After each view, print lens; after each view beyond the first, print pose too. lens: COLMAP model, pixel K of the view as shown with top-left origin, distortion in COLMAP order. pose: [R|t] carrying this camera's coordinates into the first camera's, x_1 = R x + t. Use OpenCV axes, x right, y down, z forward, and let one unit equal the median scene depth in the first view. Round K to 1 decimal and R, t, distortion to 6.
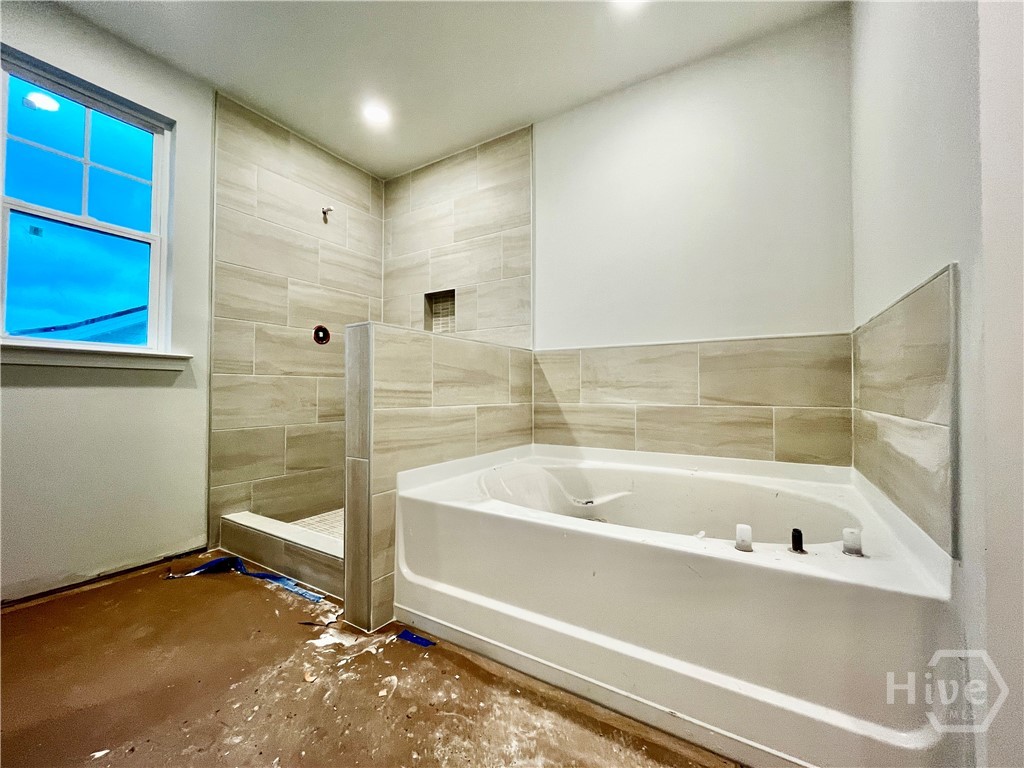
lens RADIAL K [[417.1, 0, 509.6], [0, 417.1, 382.9], [0, 0, 1]] dist [0.002167, -0.000313]
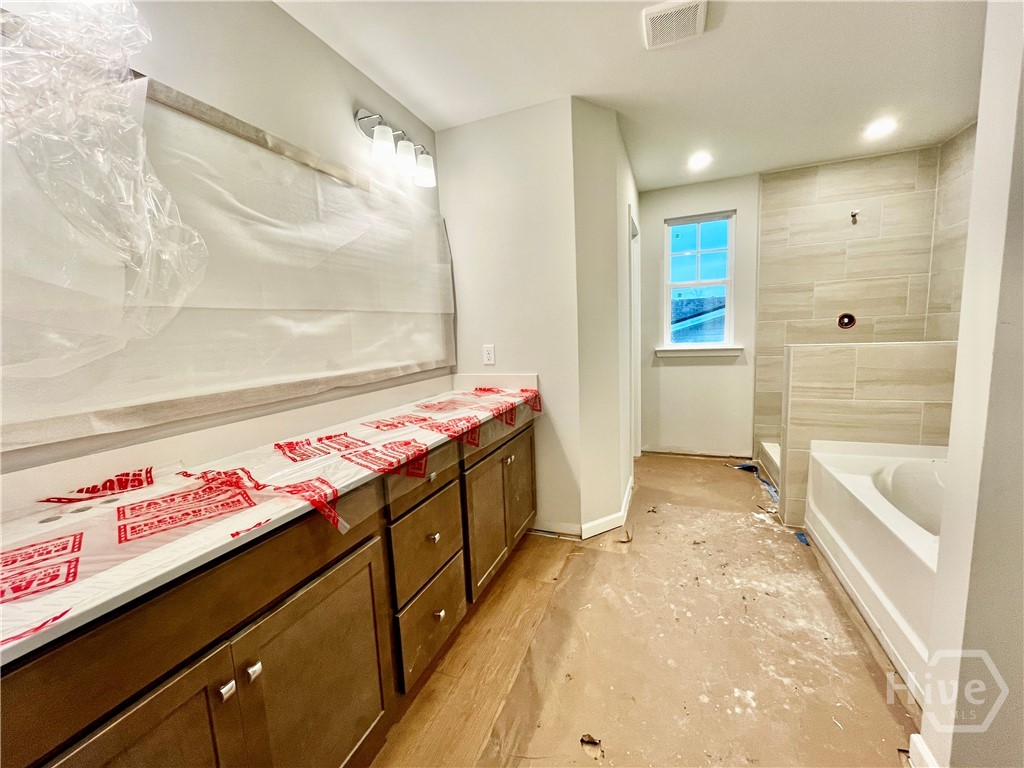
lens RADIAL K [[417.1, 0, 510.2], [0, 417.1, 385.3], [0, 0, 1]] dist [0.002167, -0.000313]
pose [[0.188815, 0.111817, -0.975626, 0.756732], [0.066624, 0.989749, 0.126329, -0.192844], [0.979750, -0.088853, 0.179430, -0.268306]]
